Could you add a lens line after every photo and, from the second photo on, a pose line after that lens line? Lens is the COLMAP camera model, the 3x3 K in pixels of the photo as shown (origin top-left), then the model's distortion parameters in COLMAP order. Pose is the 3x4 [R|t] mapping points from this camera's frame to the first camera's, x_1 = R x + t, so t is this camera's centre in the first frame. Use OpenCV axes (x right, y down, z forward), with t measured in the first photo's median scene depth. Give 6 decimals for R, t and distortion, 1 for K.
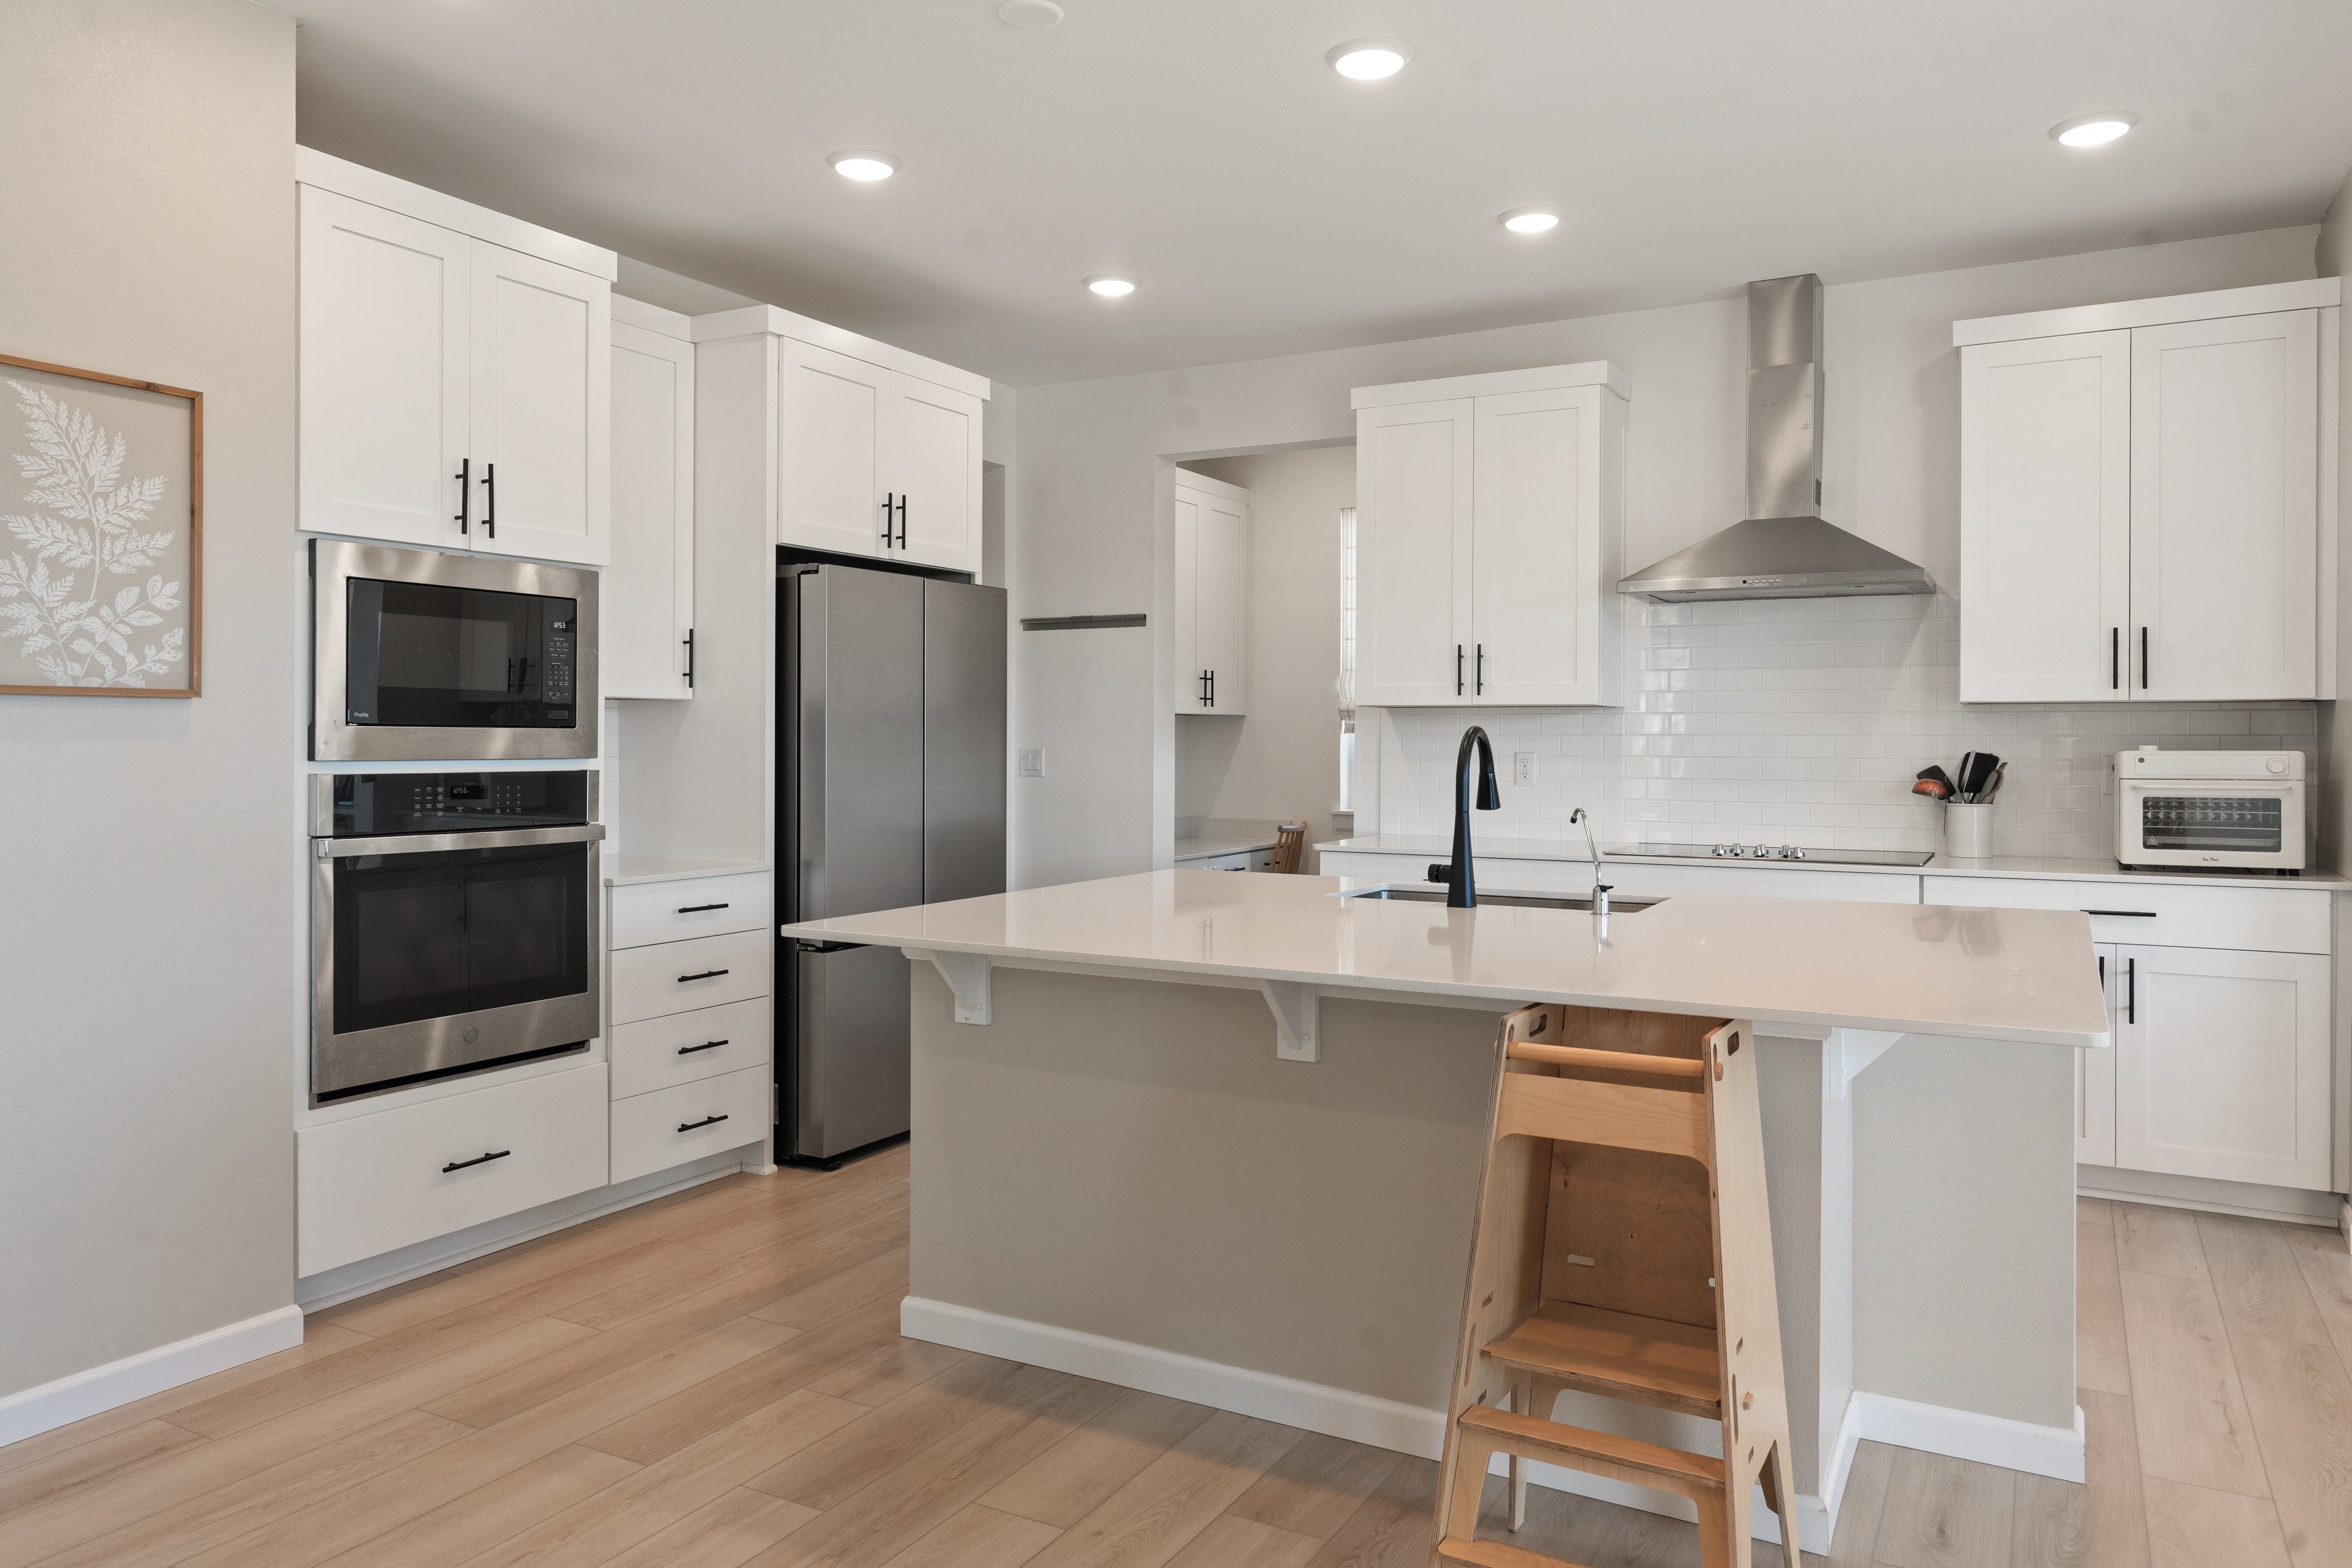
lens RADIAL K [[1582.9, 0, 1169.9], [0, 1582.9, 749.0], [0, 0, 1]] dist [-0.000677, 0.006877]
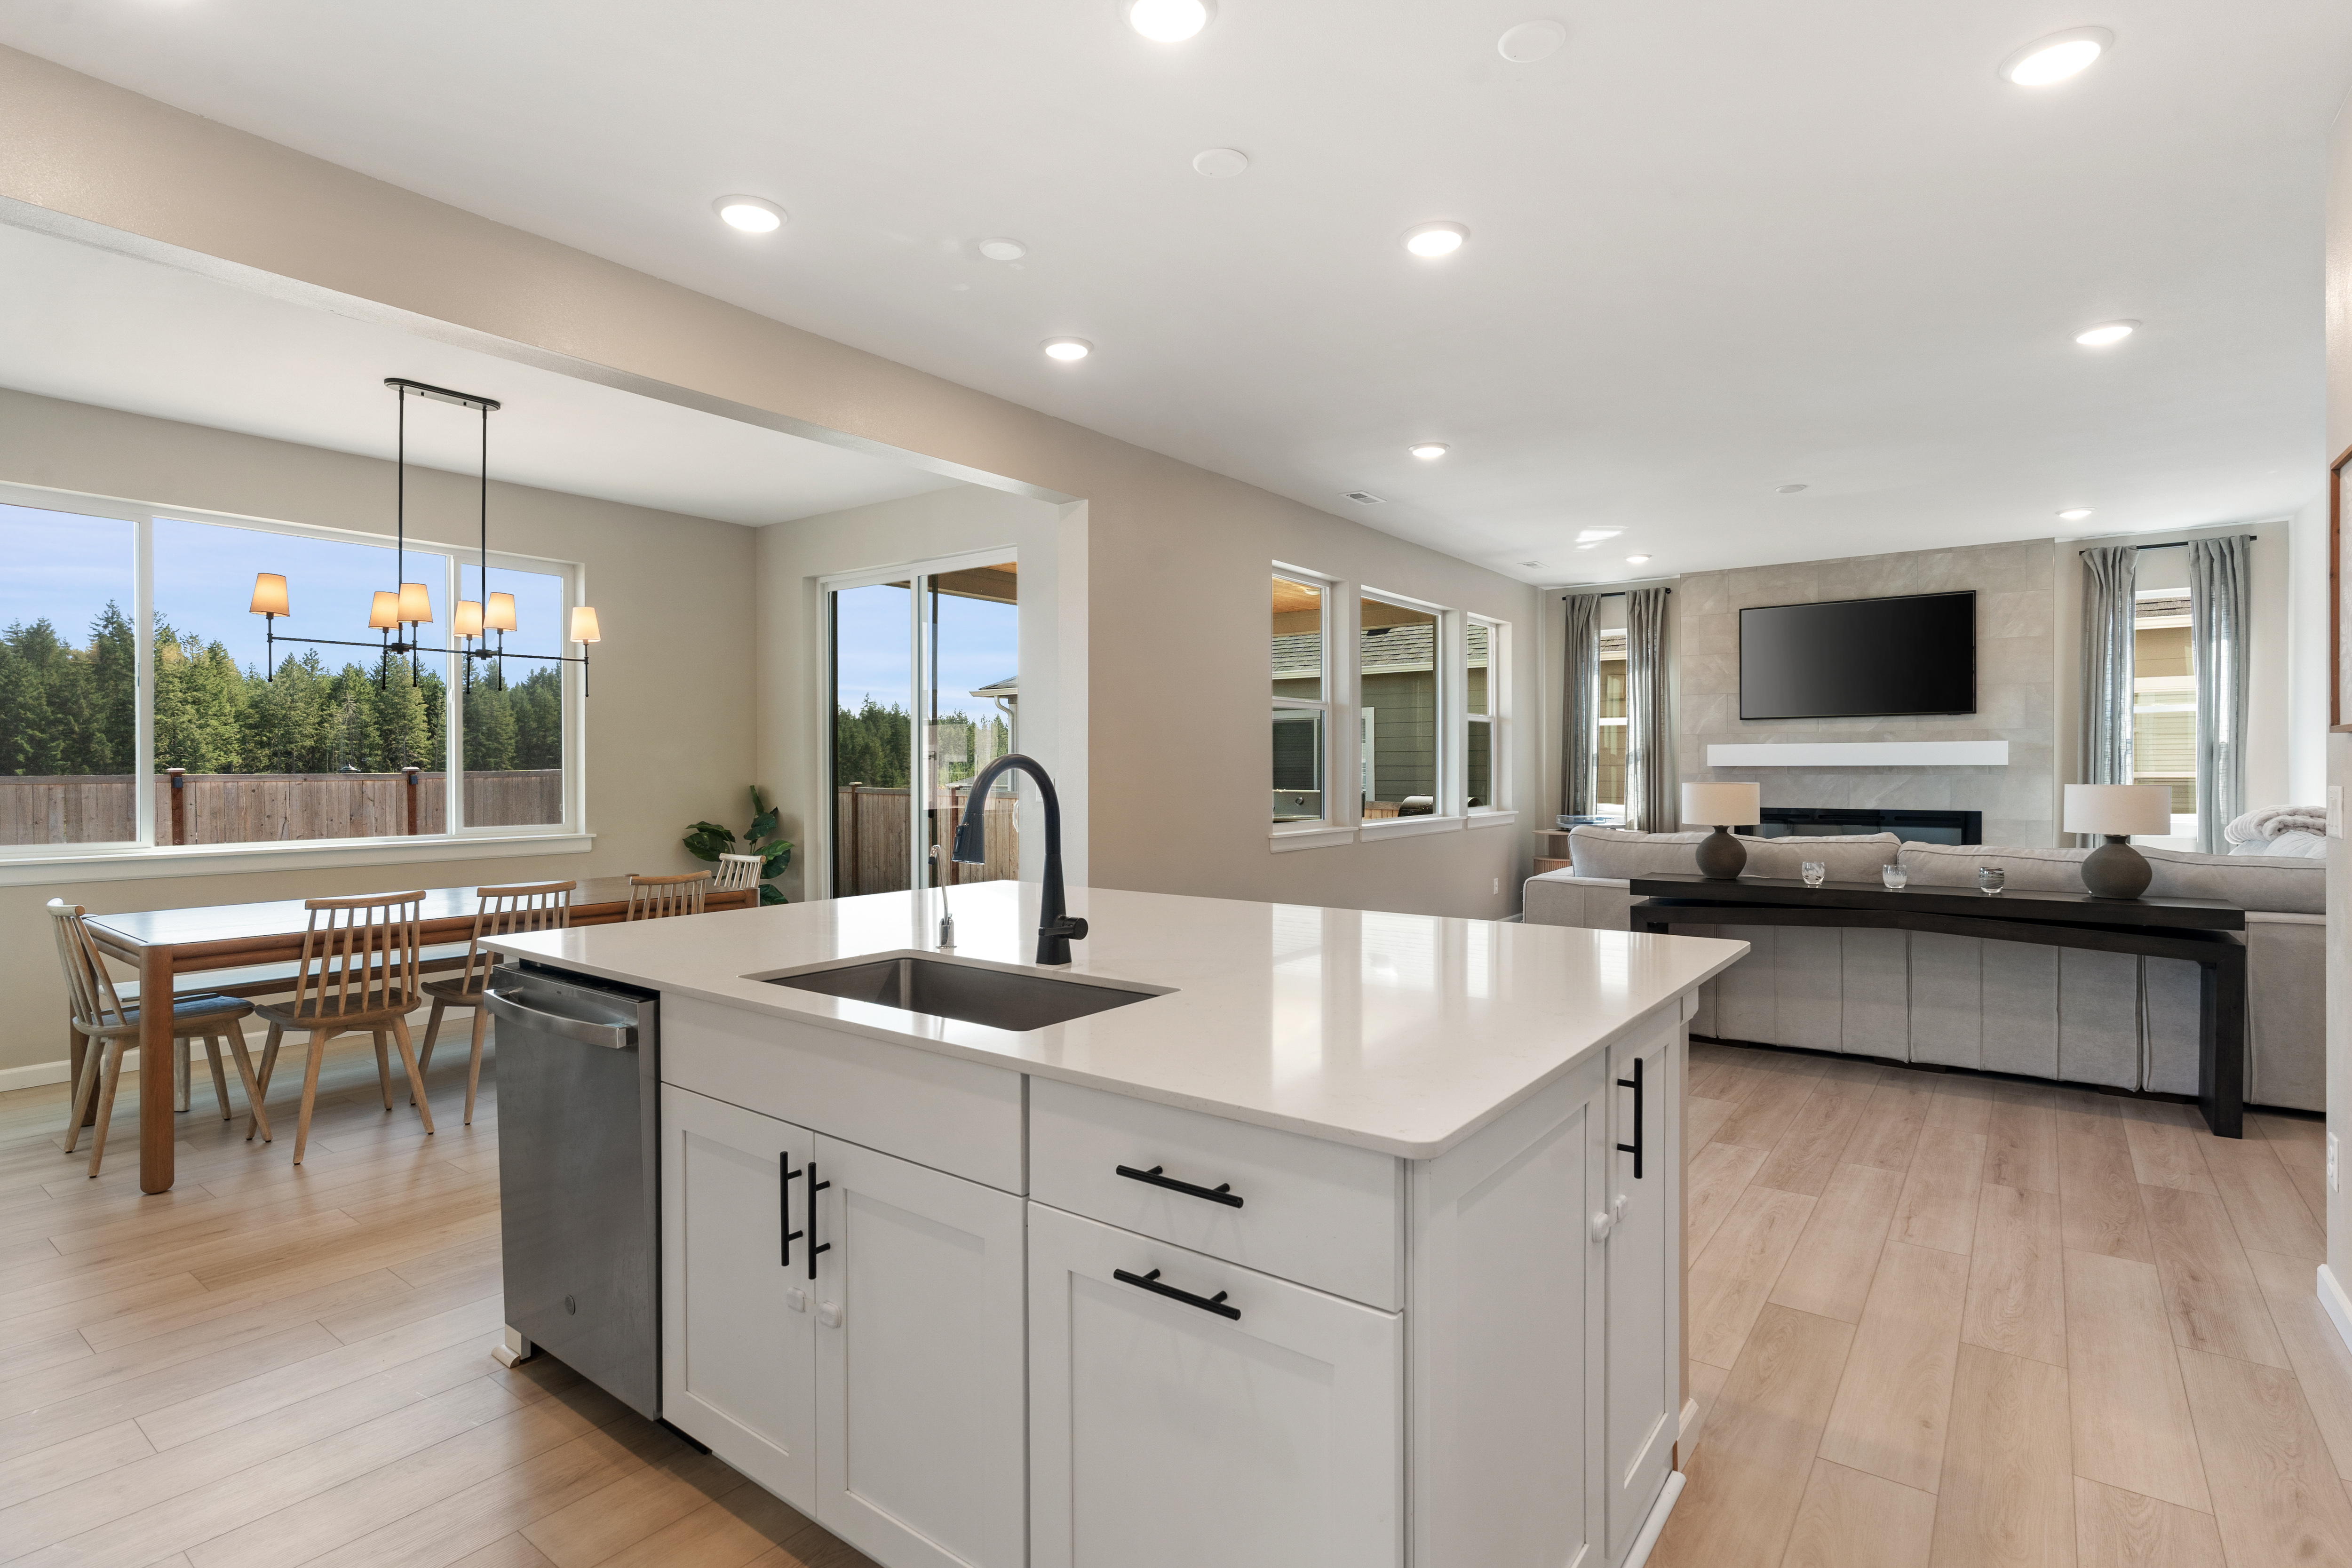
lens RADIAL K [[1145.2, 0, 1172.9], [0, 1145.2, 777.9], [0, 0, 1]] dist [-0.012733, 0.005469]
pose [[-0.990399, -0.001579, 0.138226, 0.027697], [0.000913, 0.999838, 0.017963, -0.010842], [-0.138232, 0.017917, -0.990238, 1.371496]]
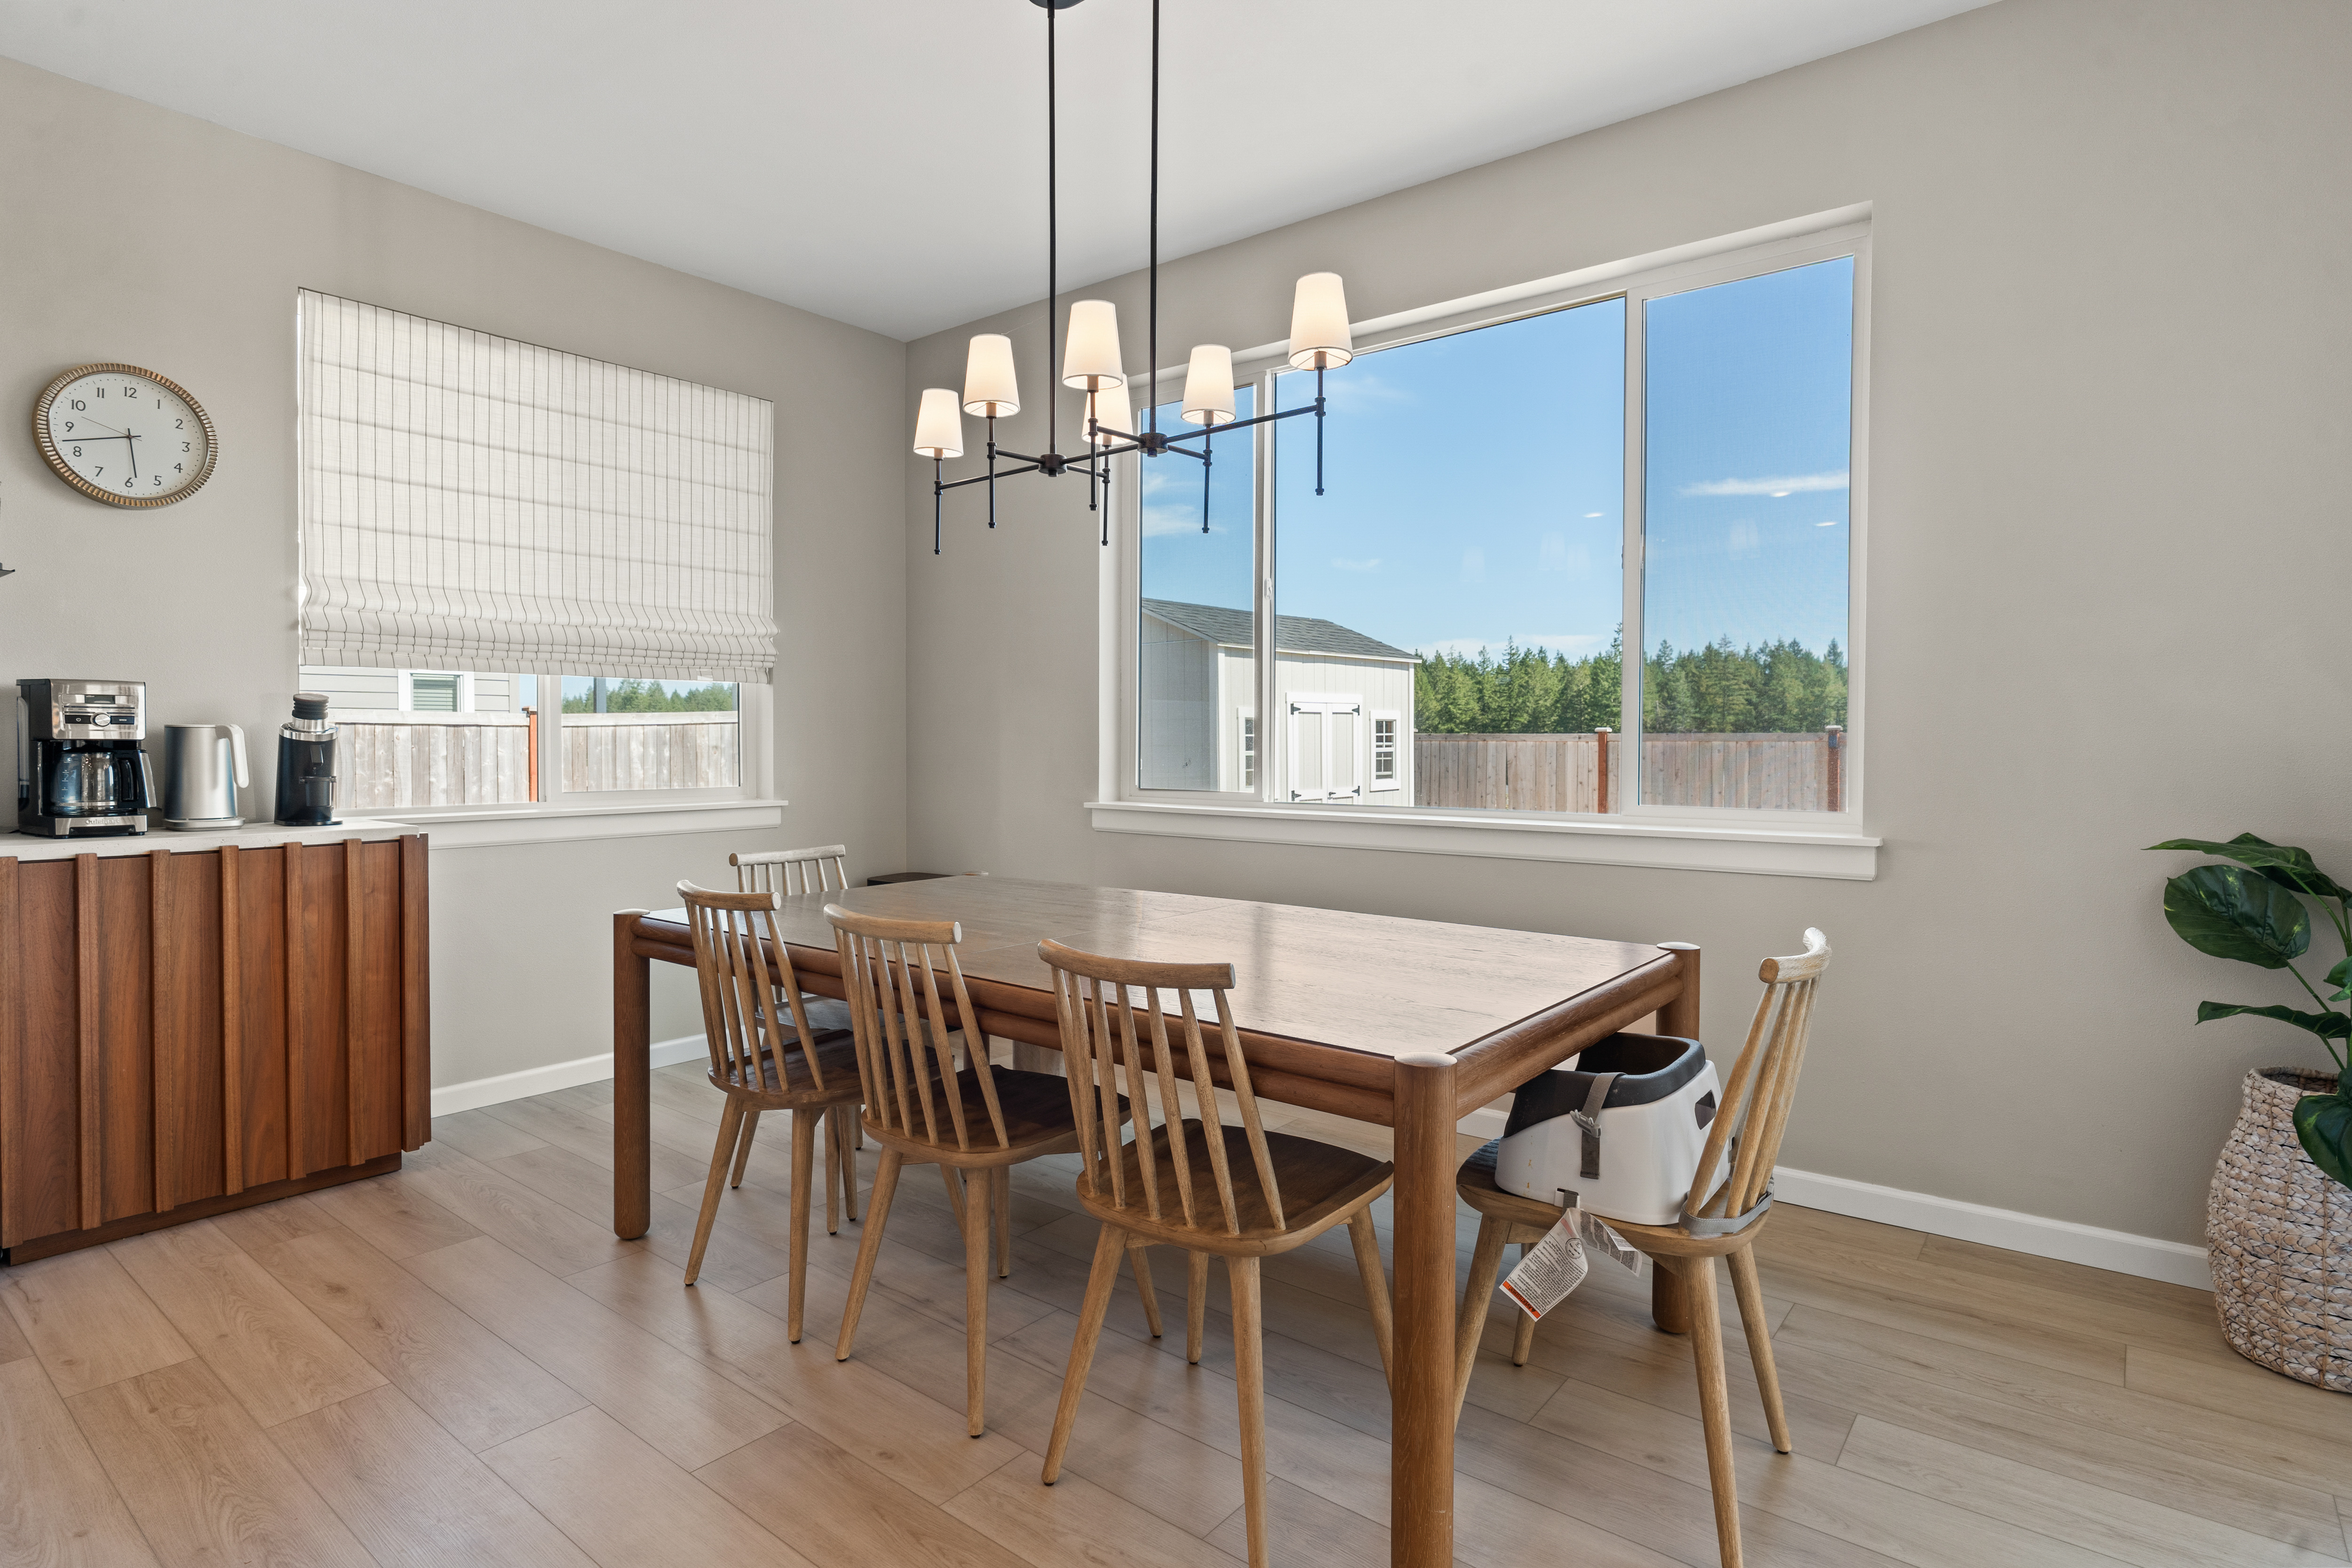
lens RADIAL K [[1211.7, 0, 1182.9], [0, 1211.7, 761.8], [0, 0, 1]] dist [-0.008610, 0.004904]
pose [[0.157261, -0.020349, 0.987347, 0.266516], [0.005906, 0.999789, 0.019665, 0.030515], [-0.987539, 0.002739, 0.157348, 0.241870]]
